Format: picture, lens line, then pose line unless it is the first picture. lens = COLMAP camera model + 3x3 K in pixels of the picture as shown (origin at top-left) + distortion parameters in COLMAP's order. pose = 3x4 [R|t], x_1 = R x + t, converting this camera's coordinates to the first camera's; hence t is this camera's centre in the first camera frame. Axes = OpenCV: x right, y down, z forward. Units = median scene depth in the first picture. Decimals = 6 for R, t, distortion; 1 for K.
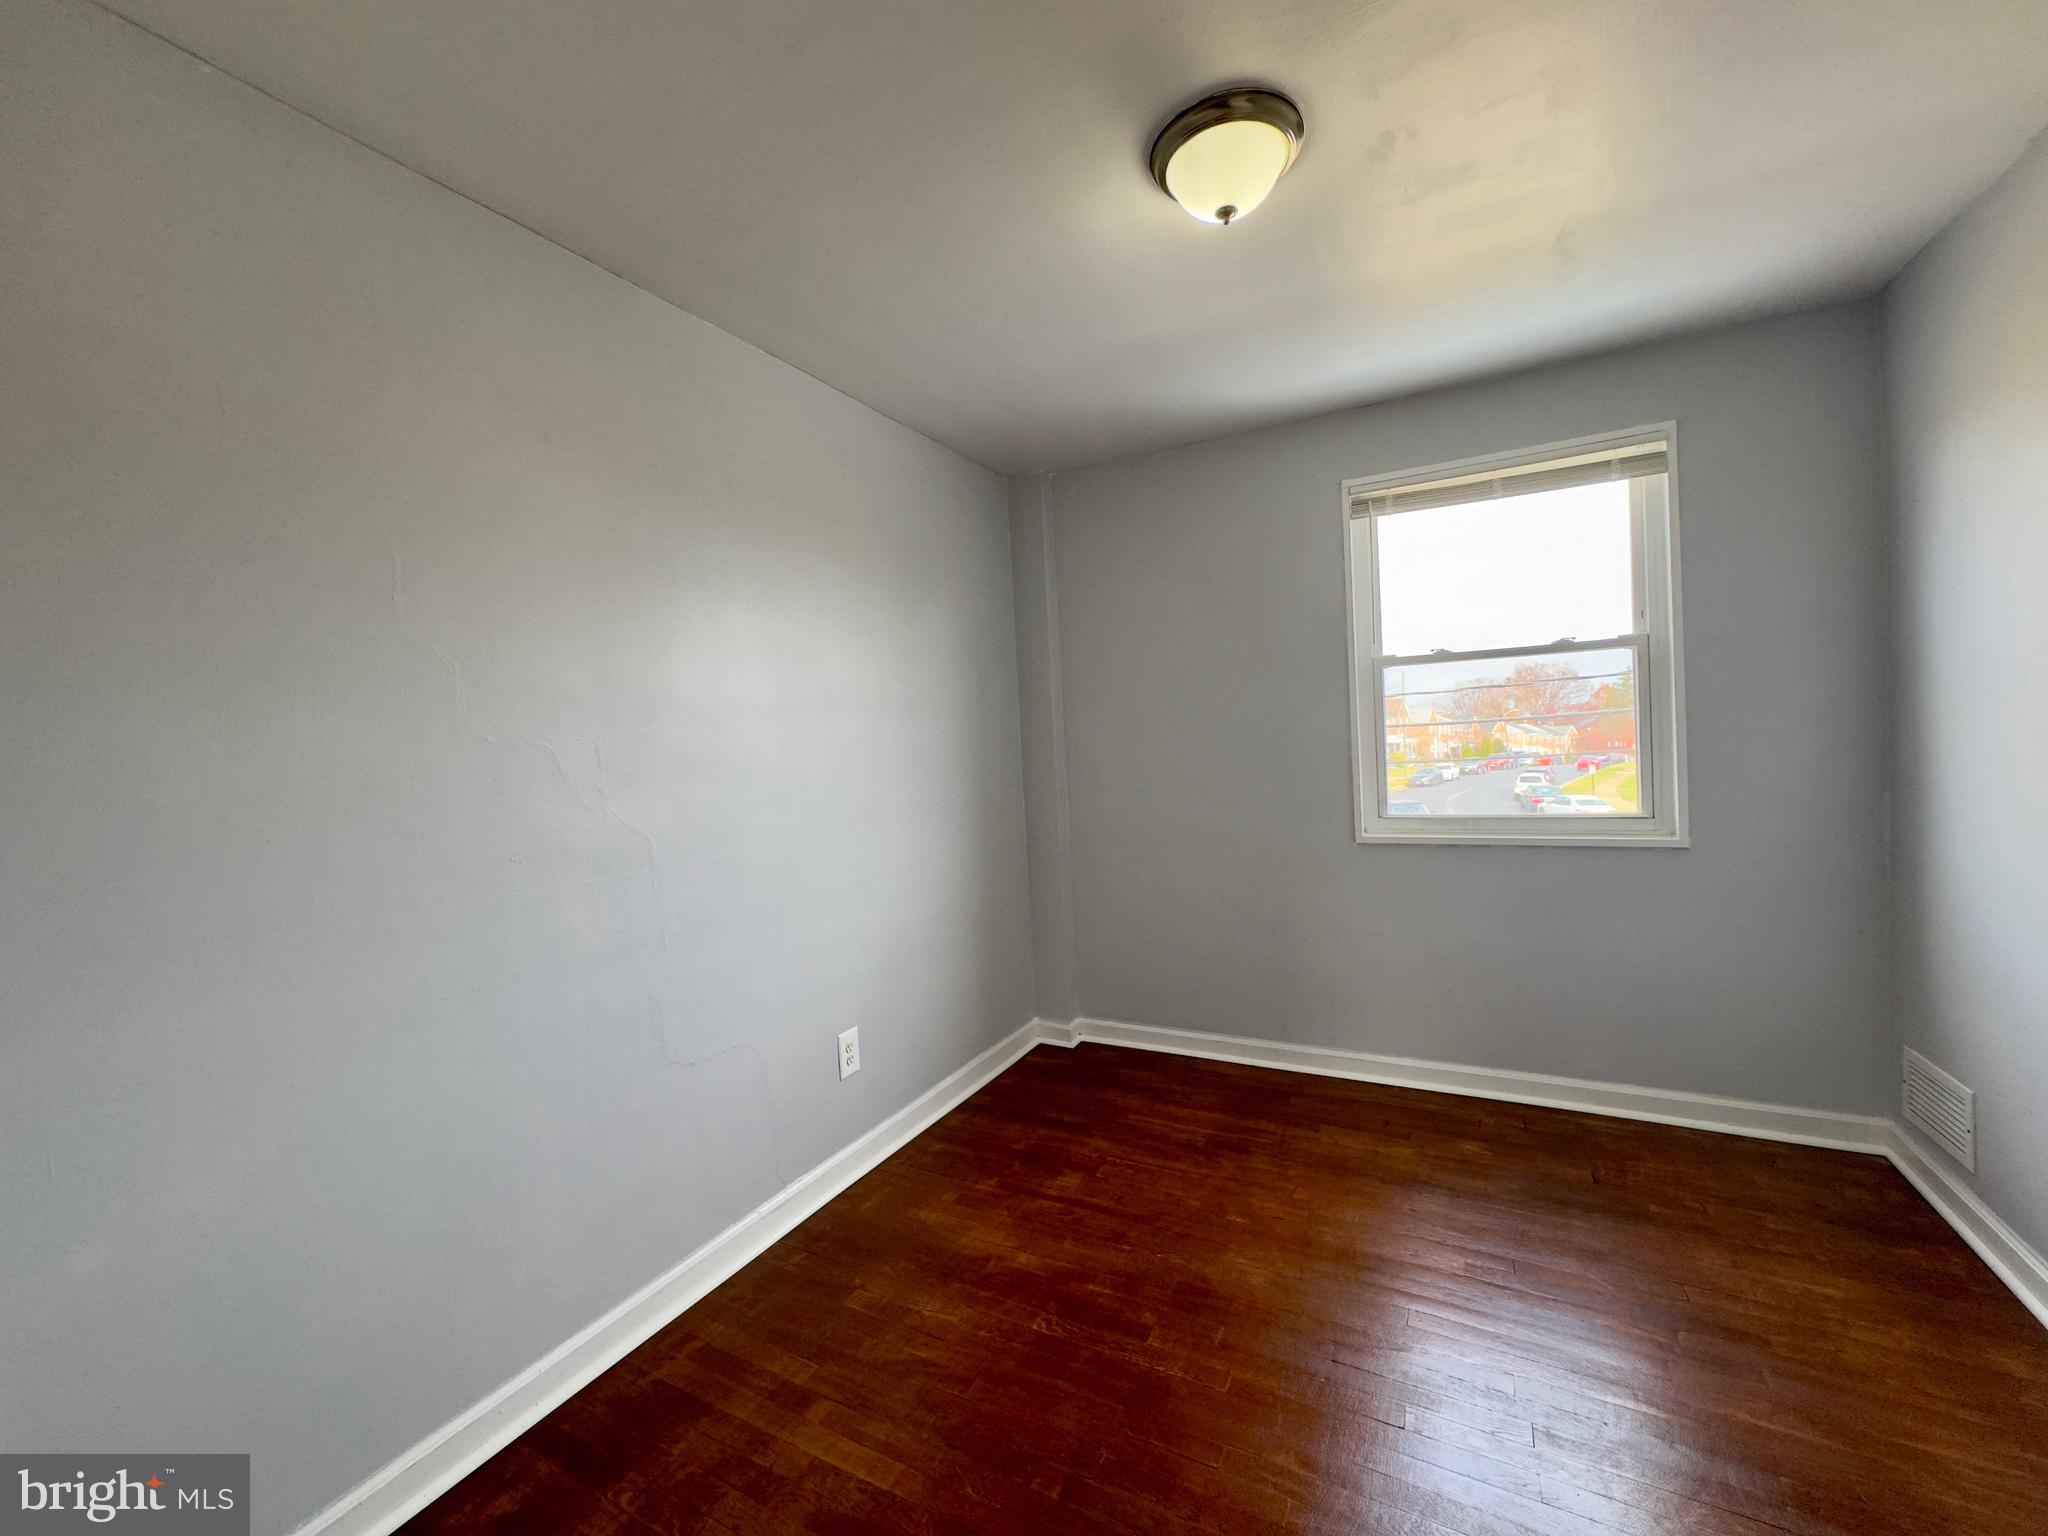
lens RADIAL K [[815.9, 0, 1017.0], [0, 815.9, 772.8], [0, 0, 1]] dist [-0.000447, 0.000194]
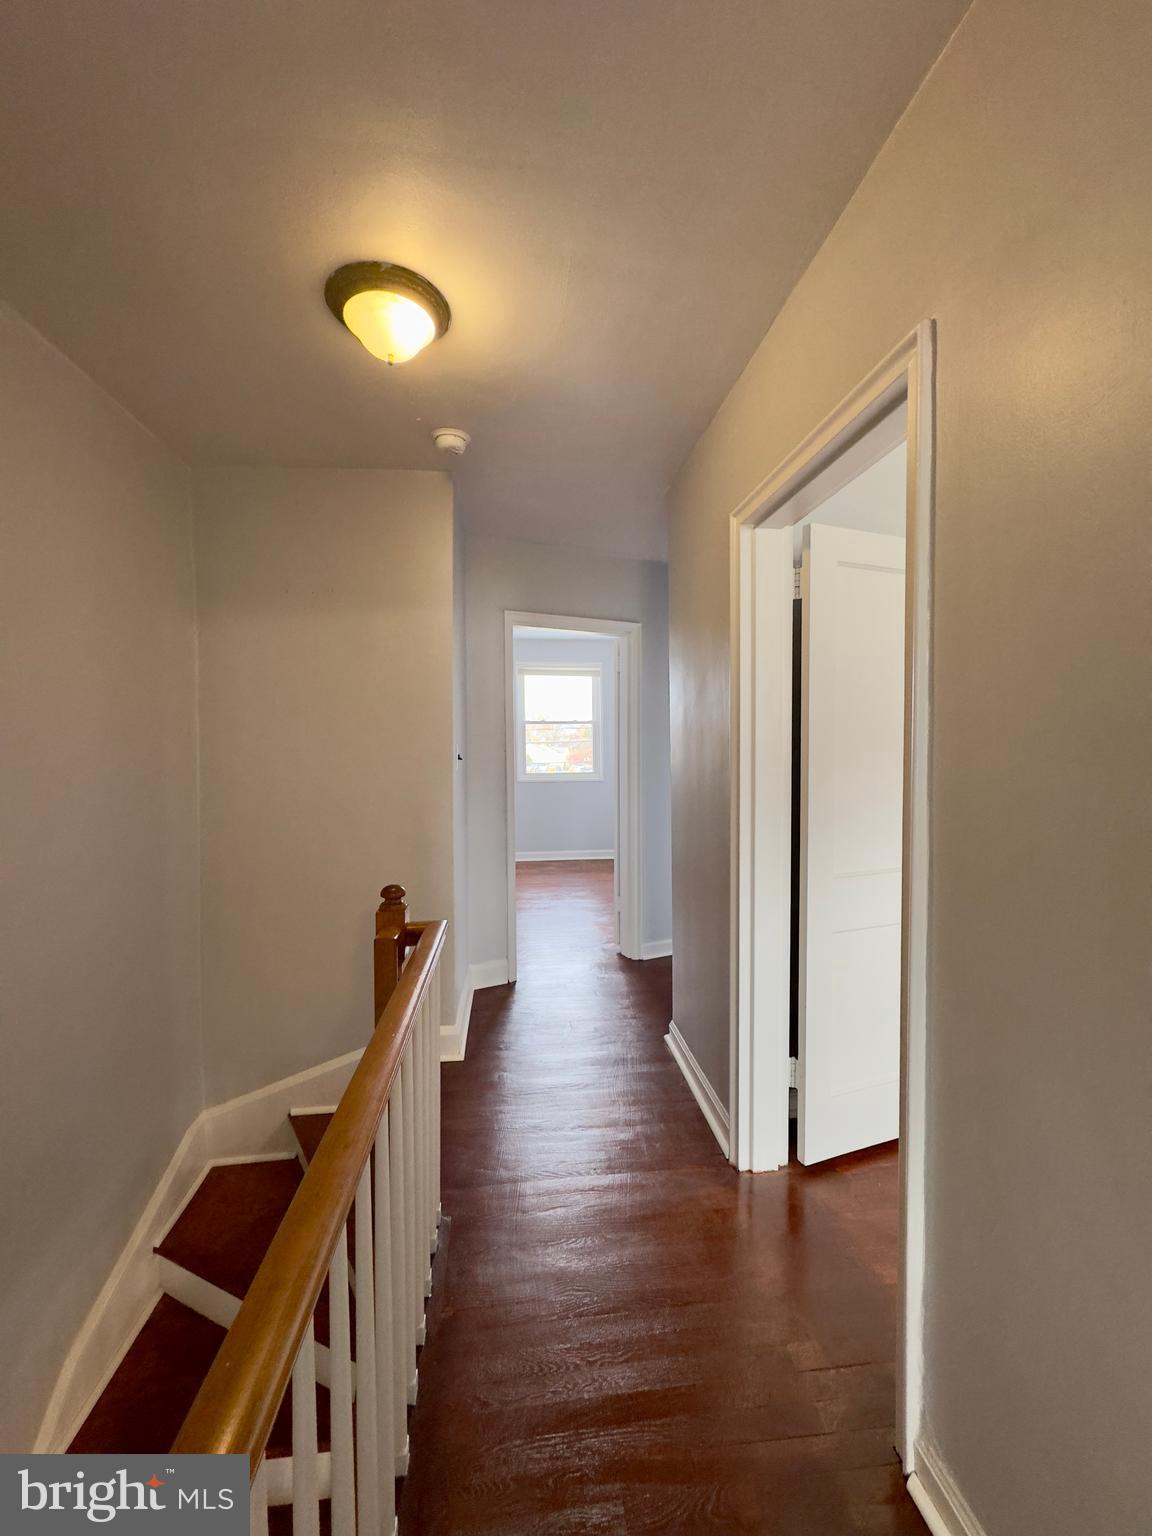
lens RADIAL K [[610.7, 0, 576.0], [0, 610.7, 768.0], [0, 0, 1]] dist [-0.001971, 0.000134]
pose [[0.824102, 0.017436, 0.566173, -0.826450], [-0.011600, 0.999836, -0.013907, 0.074772], [-0.566323, 0.004893, 0.824169, -1.184327]]
